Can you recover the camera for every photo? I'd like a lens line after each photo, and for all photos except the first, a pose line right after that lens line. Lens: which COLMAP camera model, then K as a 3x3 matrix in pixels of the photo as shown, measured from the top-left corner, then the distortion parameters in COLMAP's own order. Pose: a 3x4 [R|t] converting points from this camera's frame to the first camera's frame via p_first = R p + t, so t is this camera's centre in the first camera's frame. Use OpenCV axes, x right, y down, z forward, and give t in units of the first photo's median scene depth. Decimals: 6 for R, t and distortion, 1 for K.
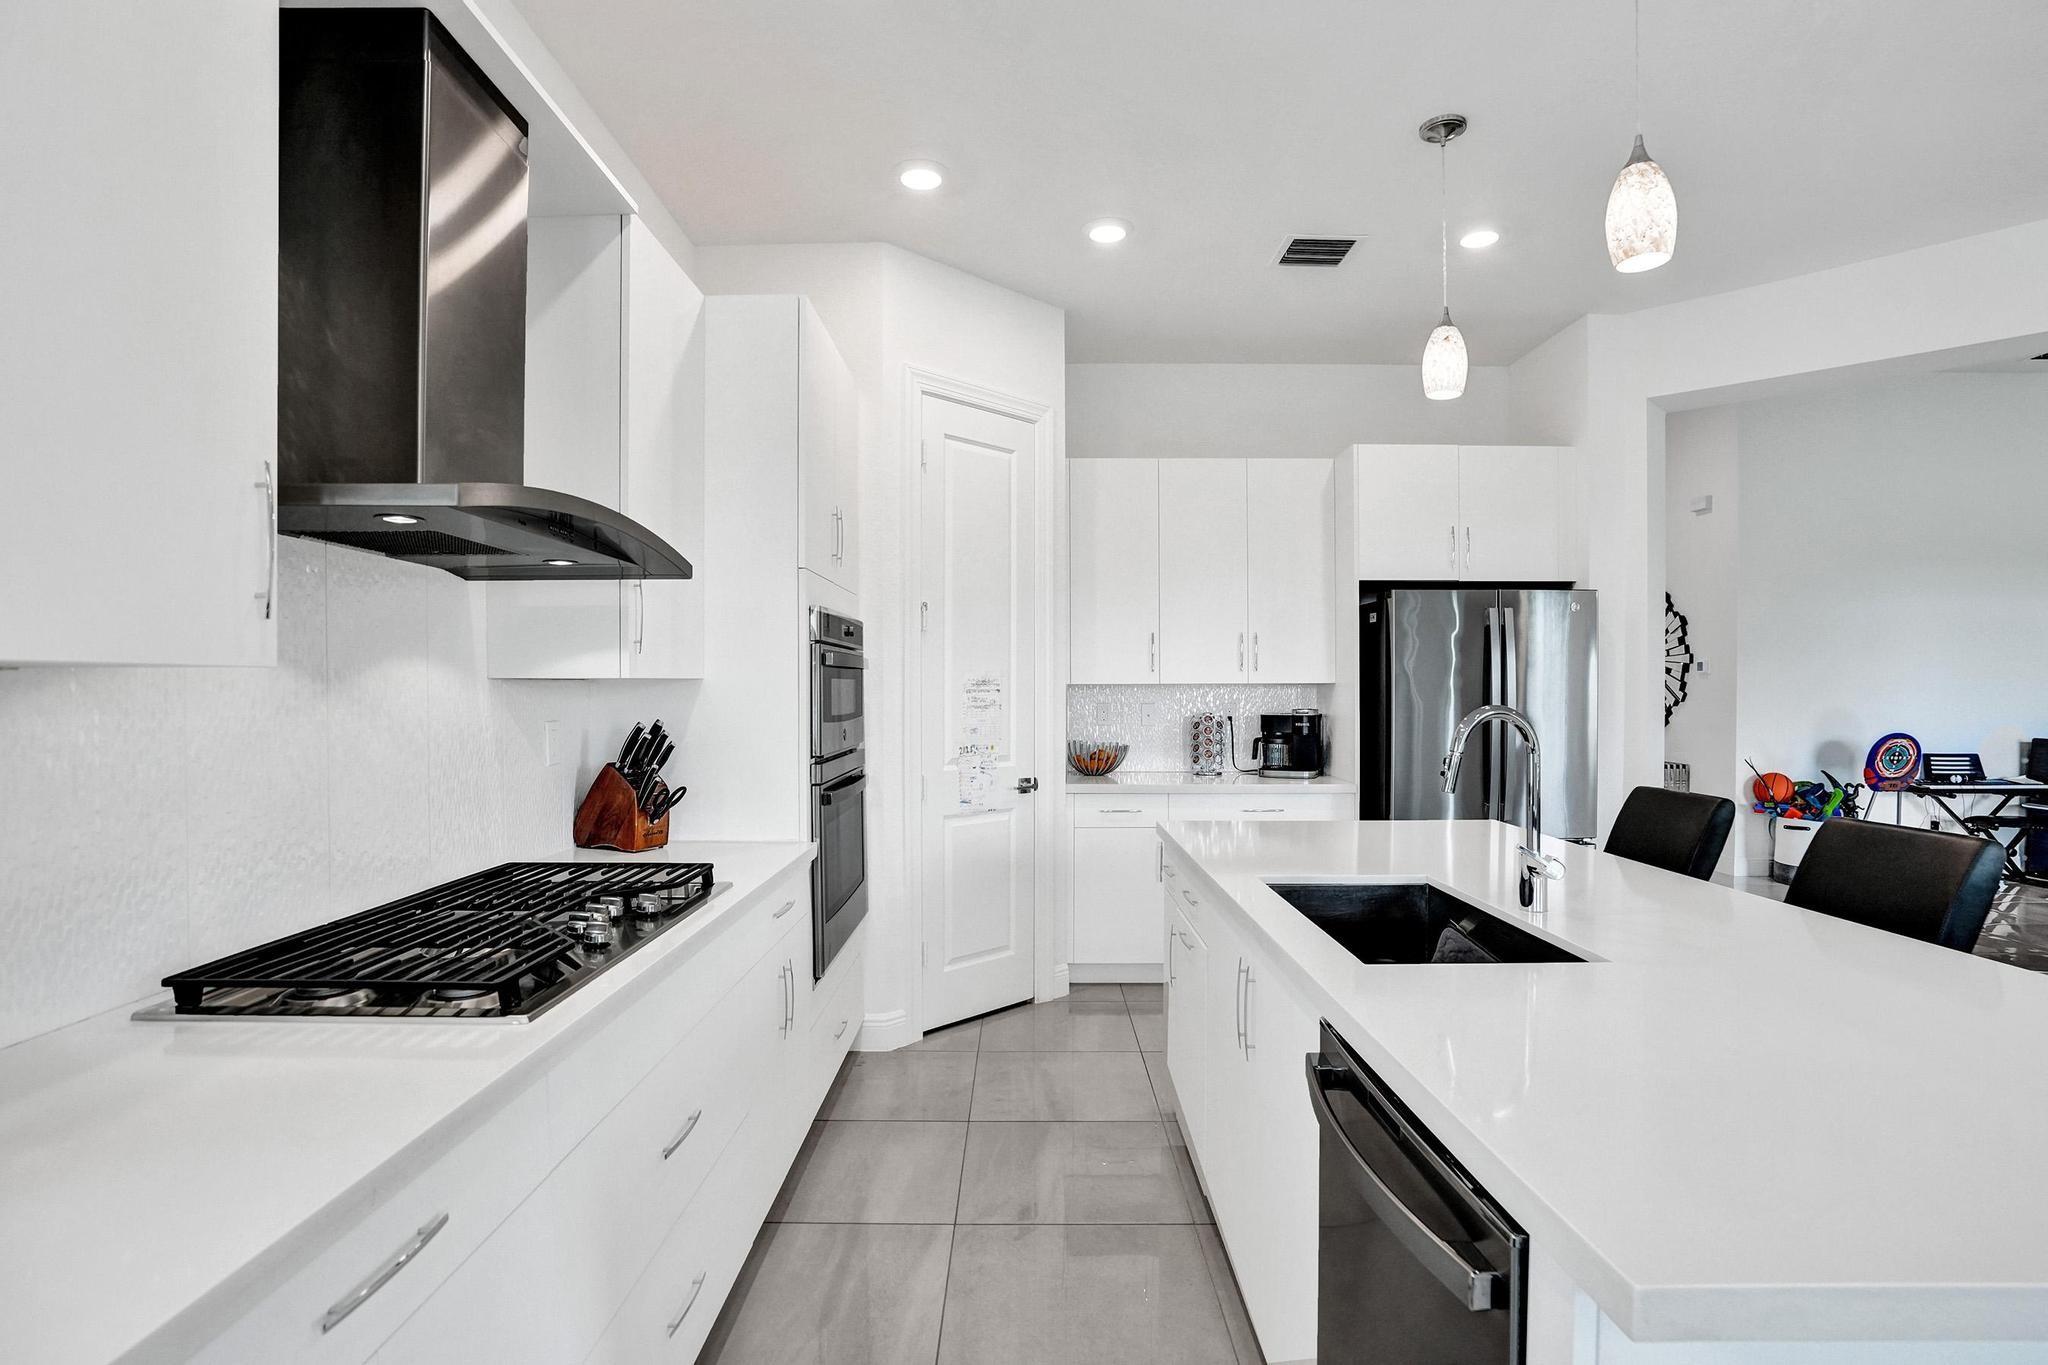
lens RADIAL K [[1035.4, 0, 1023.8], [0, 1035.4, 709.0], [0, 0, 1]] dist [-0.036993, 0.021955]
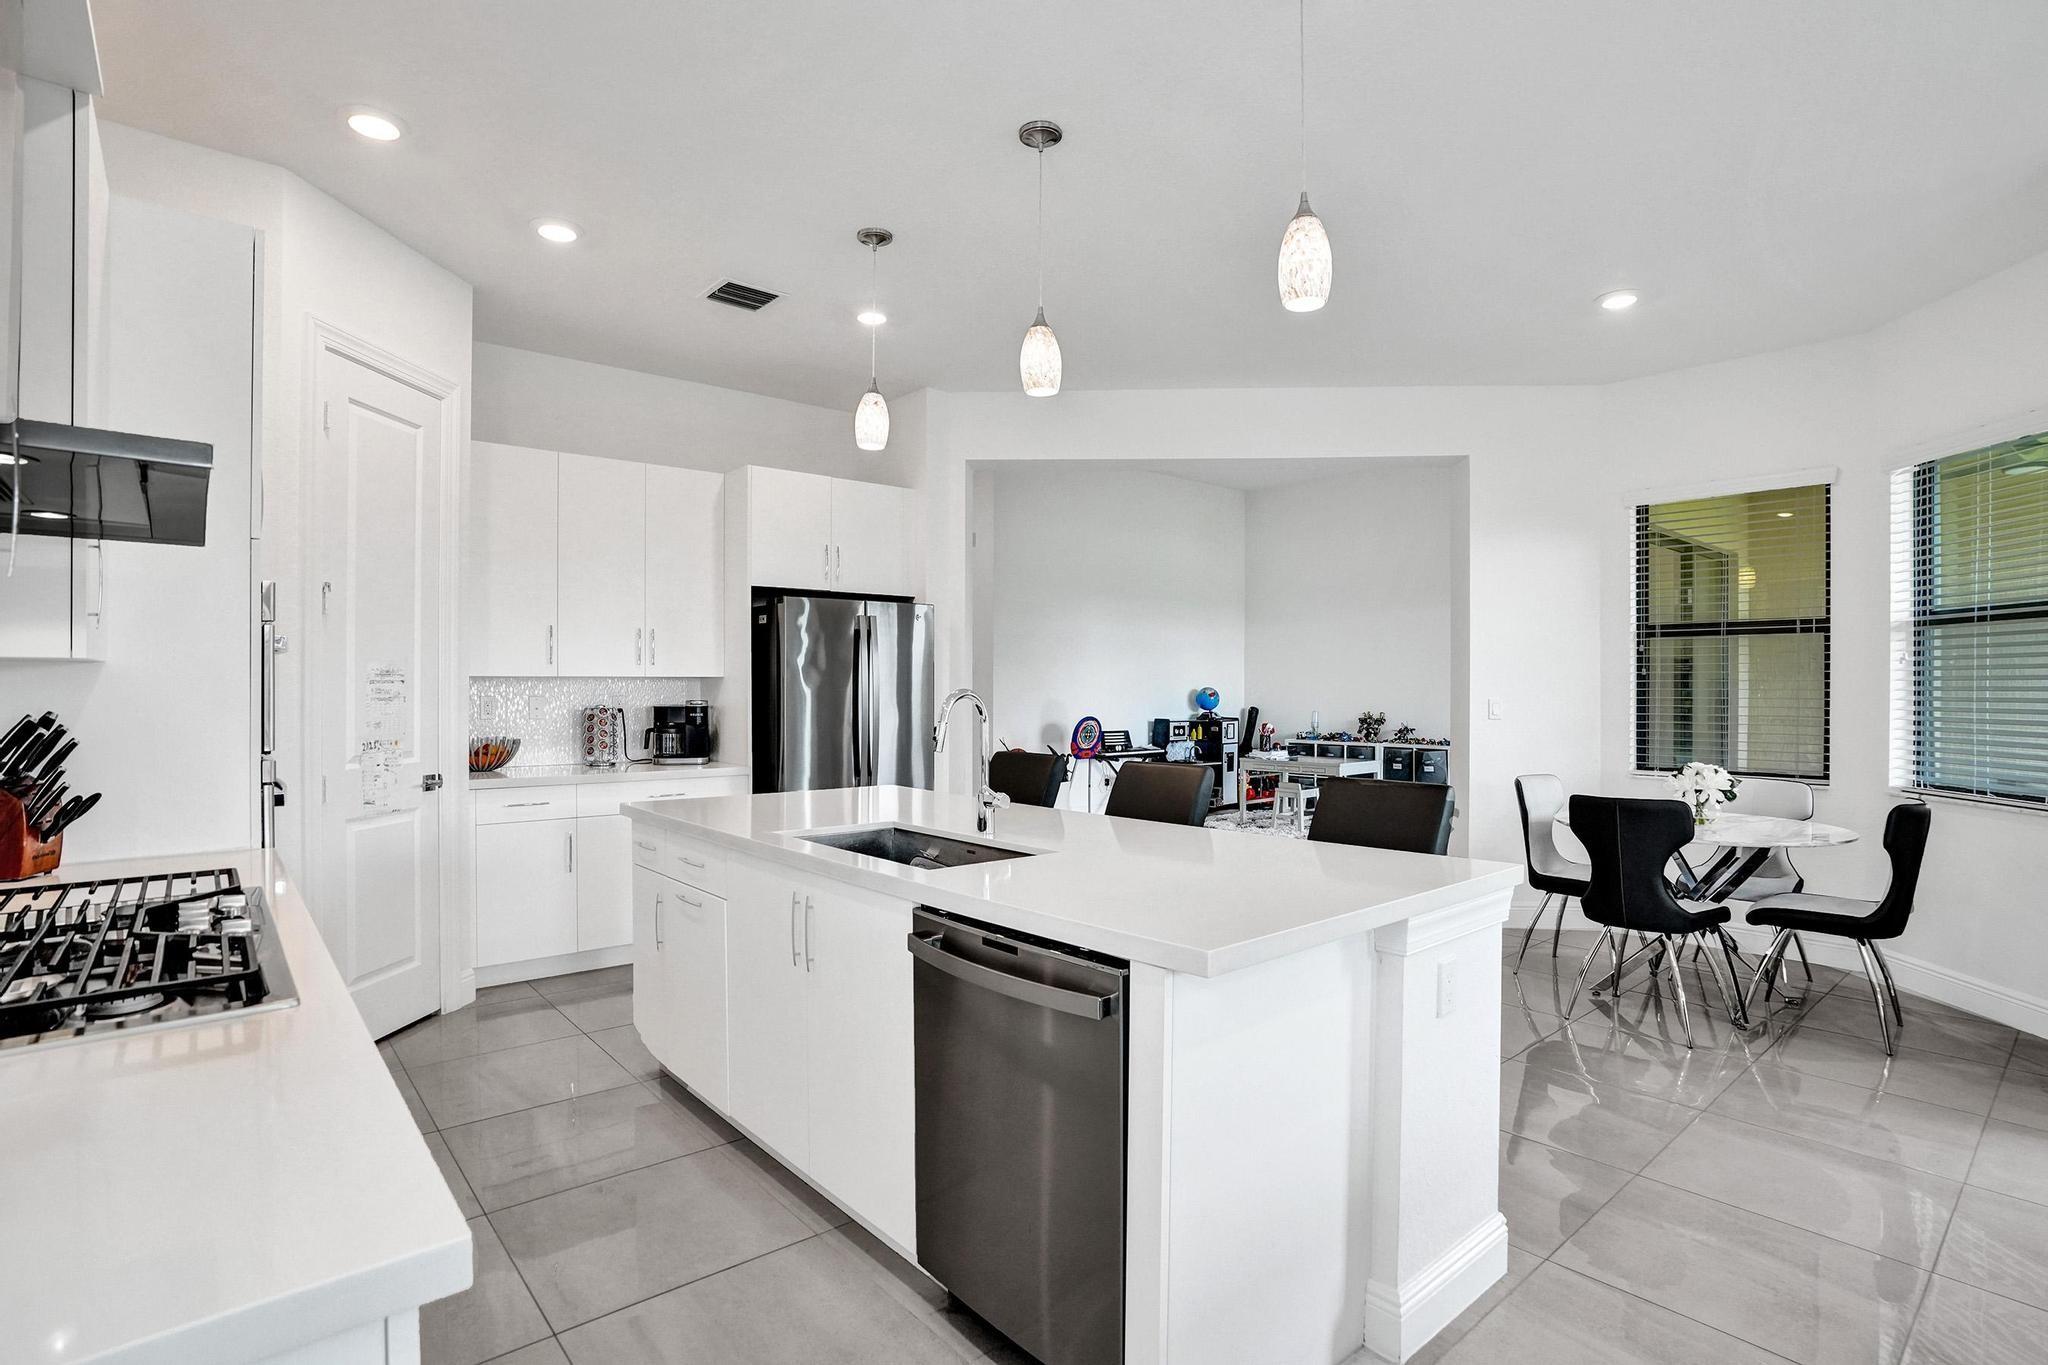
lens RADIAL K [[1034.0, 0, 1027.9], [0, 1034.0, 690.8], [0, 0, 1]] dist [0.000998, -0.000152]
pose [[0.773755, -0.000622, 0.633484, -0.163114], [0.010739, 0.999869, -0.012135, 0.007366], [-0.633394, 0.016192, 0.773660, -0.065742]]
